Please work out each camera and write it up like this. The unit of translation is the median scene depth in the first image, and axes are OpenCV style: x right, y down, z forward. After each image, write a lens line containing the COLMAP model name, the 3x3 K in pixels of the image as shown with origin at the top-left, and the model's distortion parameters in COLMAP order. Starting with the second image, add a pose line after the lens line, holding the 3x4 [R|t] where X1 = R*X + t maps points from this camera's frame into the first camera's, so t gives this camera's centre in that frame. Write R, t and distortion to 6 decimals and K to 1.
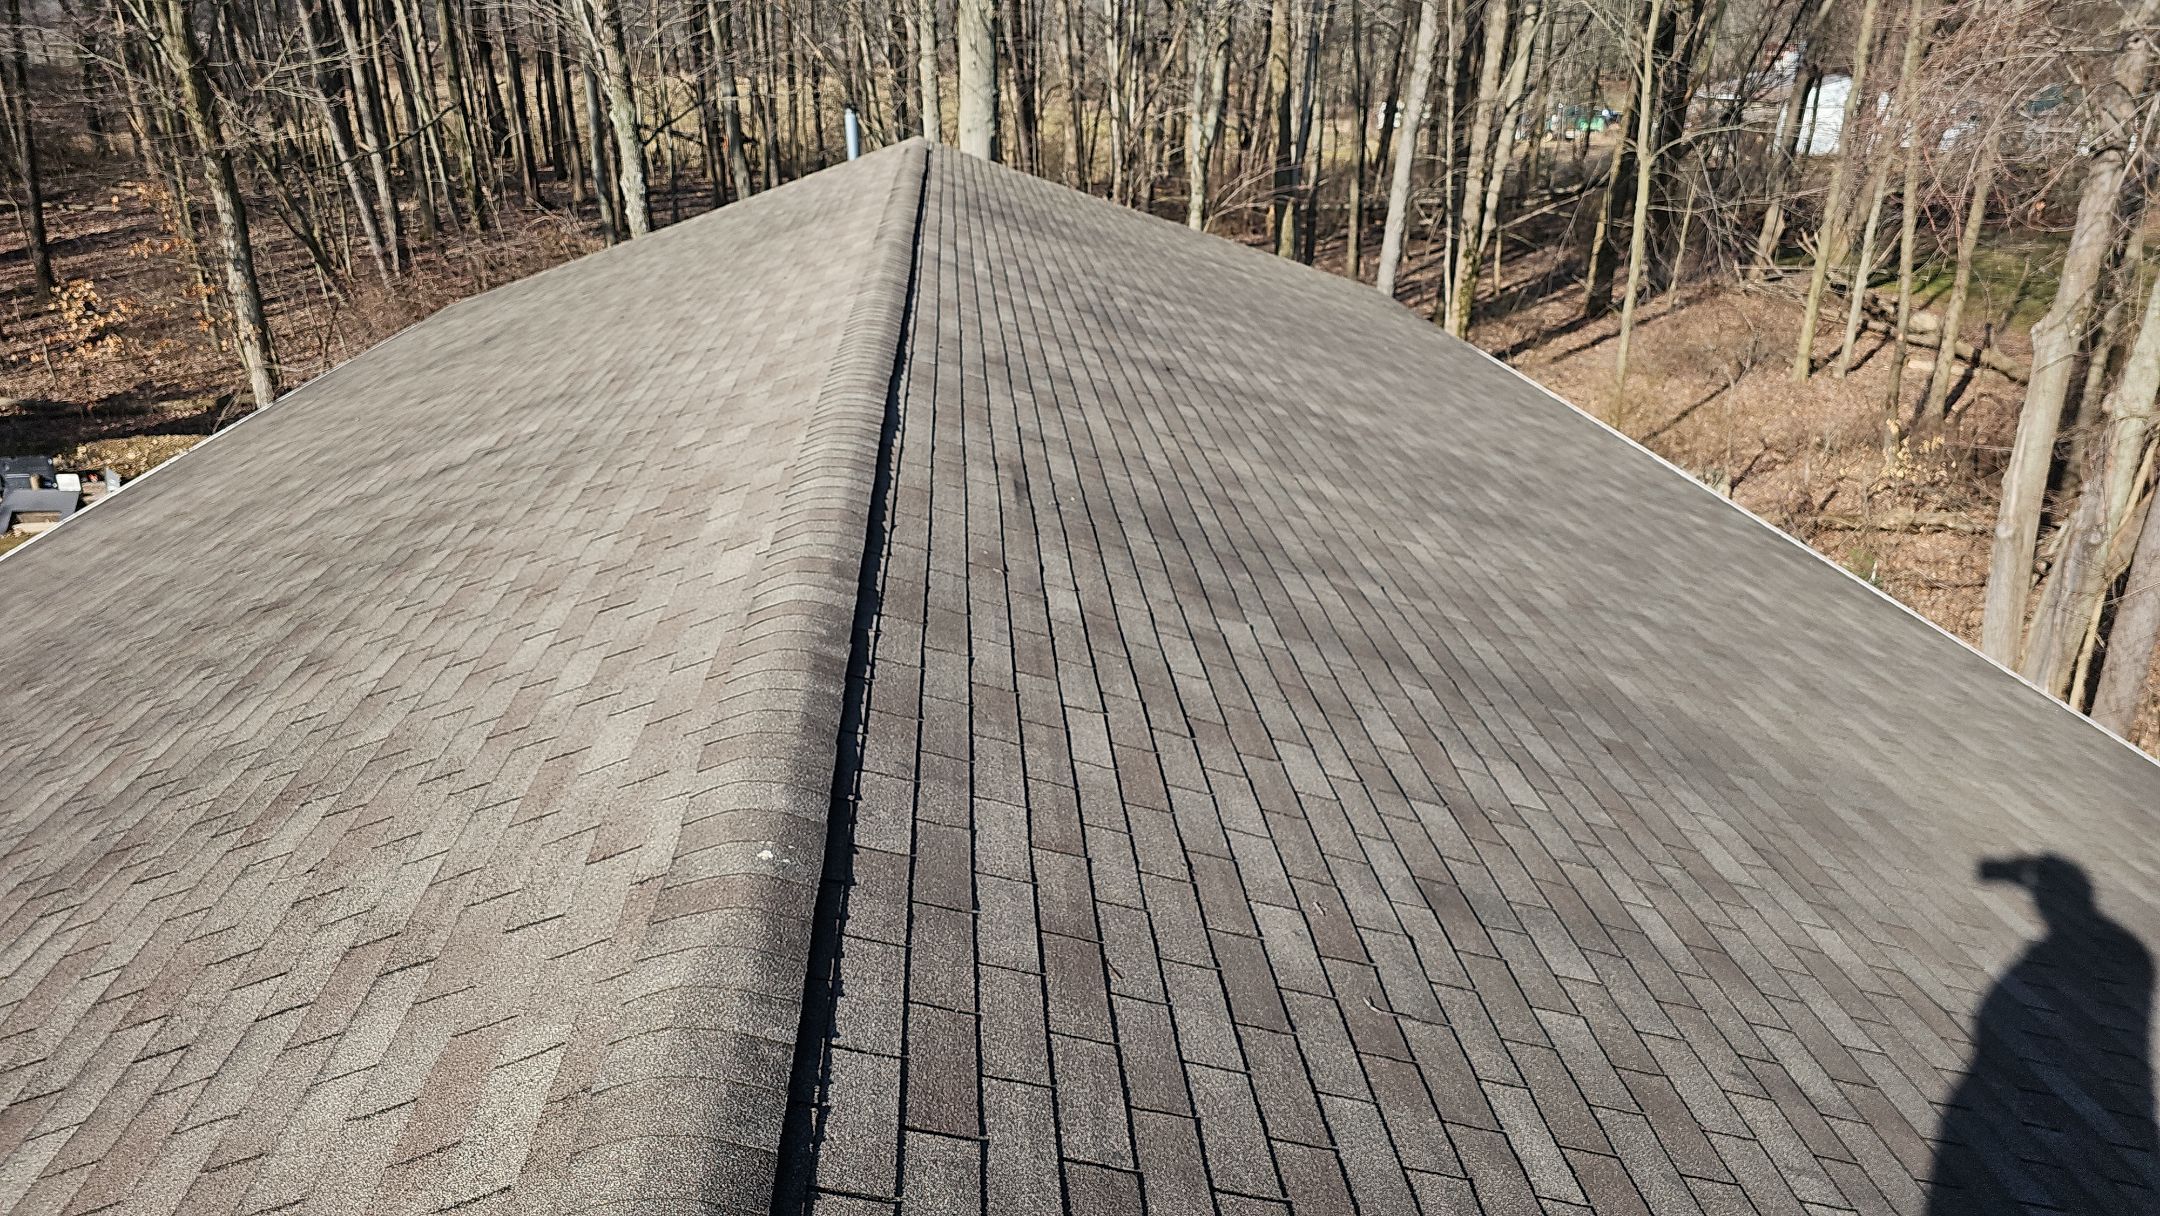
lens RADIAL K [[1427.3, 0, 1083.0], [0, 1427.3, 595.8], [0, 0, 1]] dist [0.090049, -0.075050]
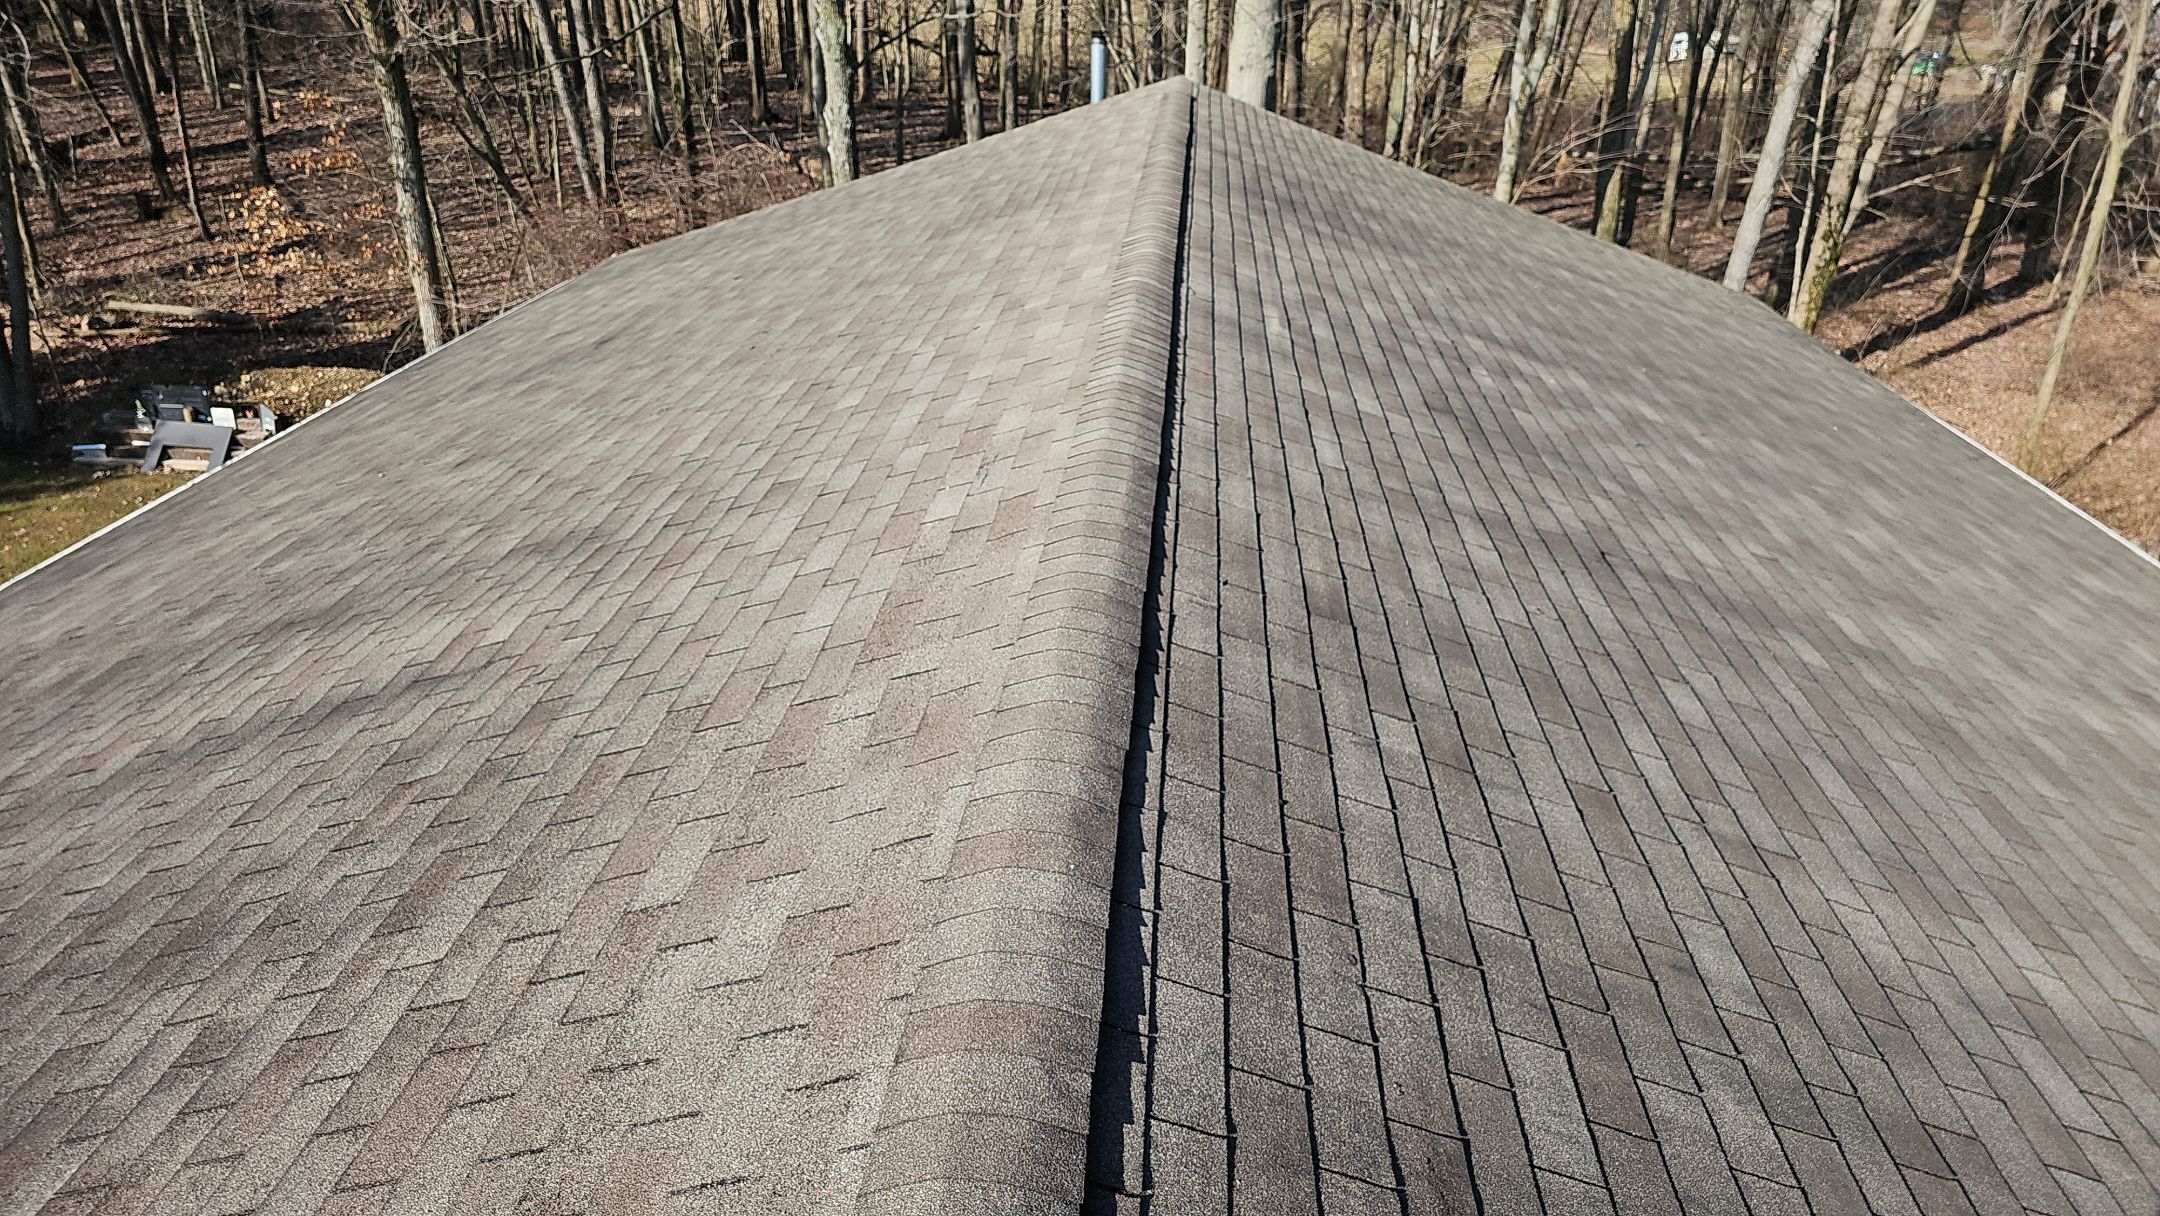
lens RADIAL K [[1447.8, 0, 1139.3], [0, 1447.8, 609.5], [0, 0, 1]] dist [0.081549, -0.071990]
pose [[0.991182, 0.082409, -0.103766, -0.022495], [-0.076508, 0.995285, 0.059622, -0.056850], [0.108190, -0.051157, 0.992813, 0.142750]]
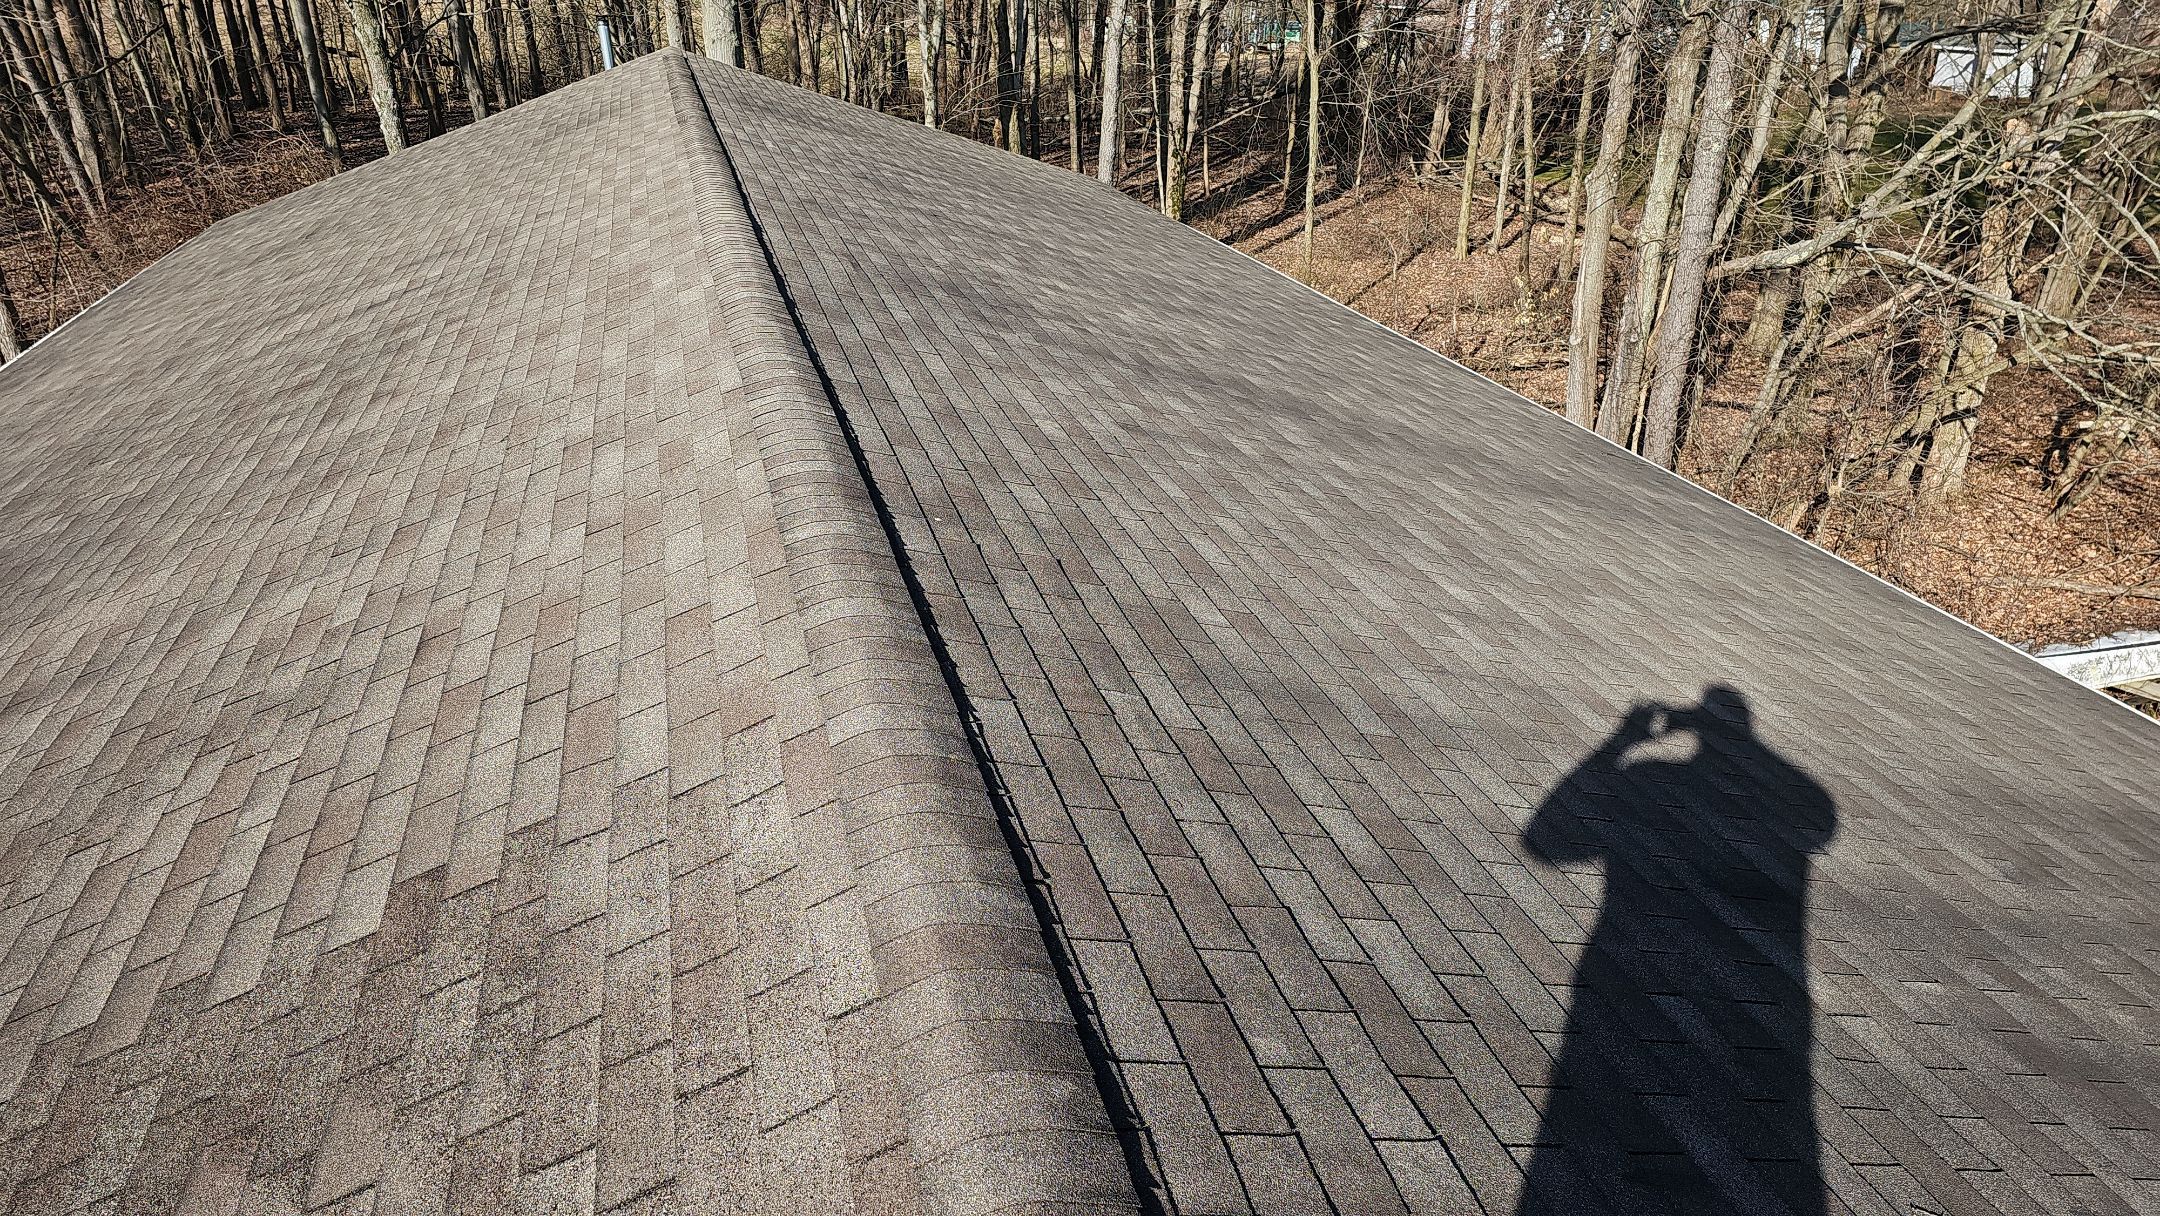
lens RADIAL K [[1413.5, 0, 1070.7], [0, 1413.5, 616.4], [0, 0, 1]] dist [0.094977, -0.073124]
pose [[0.984034, -0.084176, 0.156818, -0.018635], [0.073997, 0.994822, 0.069665, 0.043348], [-0.161870, -0.056948, 0.985167, -0.110559]]
